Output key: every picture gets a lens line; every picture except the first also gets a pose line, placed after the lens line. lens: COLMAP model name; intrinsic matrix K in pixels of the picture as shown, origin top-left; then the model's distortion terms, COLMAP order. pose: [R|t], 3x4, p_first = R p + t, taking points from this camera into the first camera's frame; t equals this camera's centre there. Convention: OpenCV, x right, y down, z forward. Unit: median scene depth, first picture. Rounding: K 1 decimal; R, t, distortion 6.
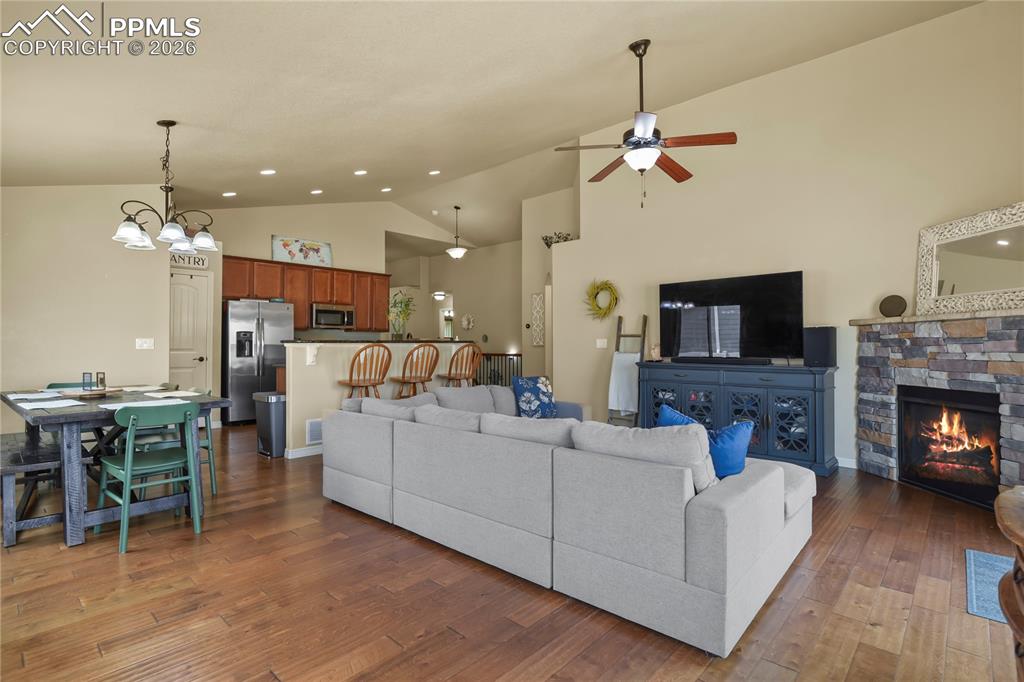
lens RADIAL K [[498.0, 0, 518.0], [0, 498.0, 340.6], [0, 0, 1]] dist [-0.003878, -0.000847]
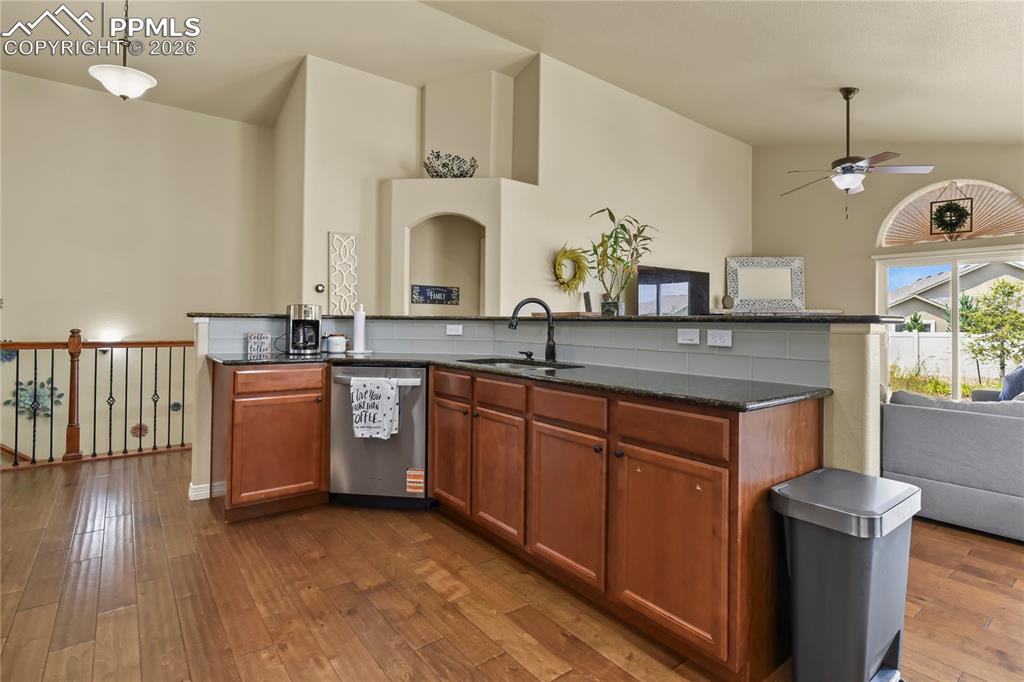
lens RADIAL K [[514.1, 0, 511.0], [0, 514.1, 316.9], [0, 0, 1]] dist [-0.002271, -0.000586]
pose [[0.182341, 0.013716, 0.983140, -0.513158], [-0.017155, 0.999795, -0.010767, 0.003202], [-0.983086, -0.014903, 0.182539, 0.717566]]
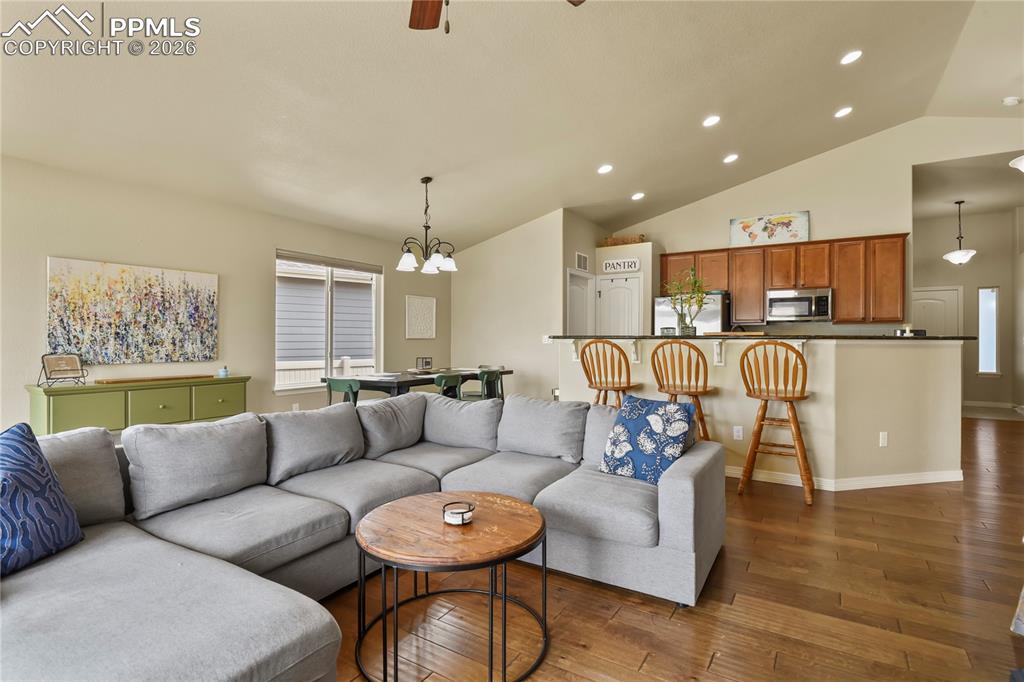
lens RADIAL K [[498.0, 0, 518.0], [0, 498.0, 340.6], [0, 0, 1]] dist [-0.003878, -0.000847]
pose [[0.189418, 0.002180, -0.981894, 0.314016], [0.004535, 0.999985, 0.003094, 0.002433], [0.981886, -0.005039, 0.189406, 0.439490]]
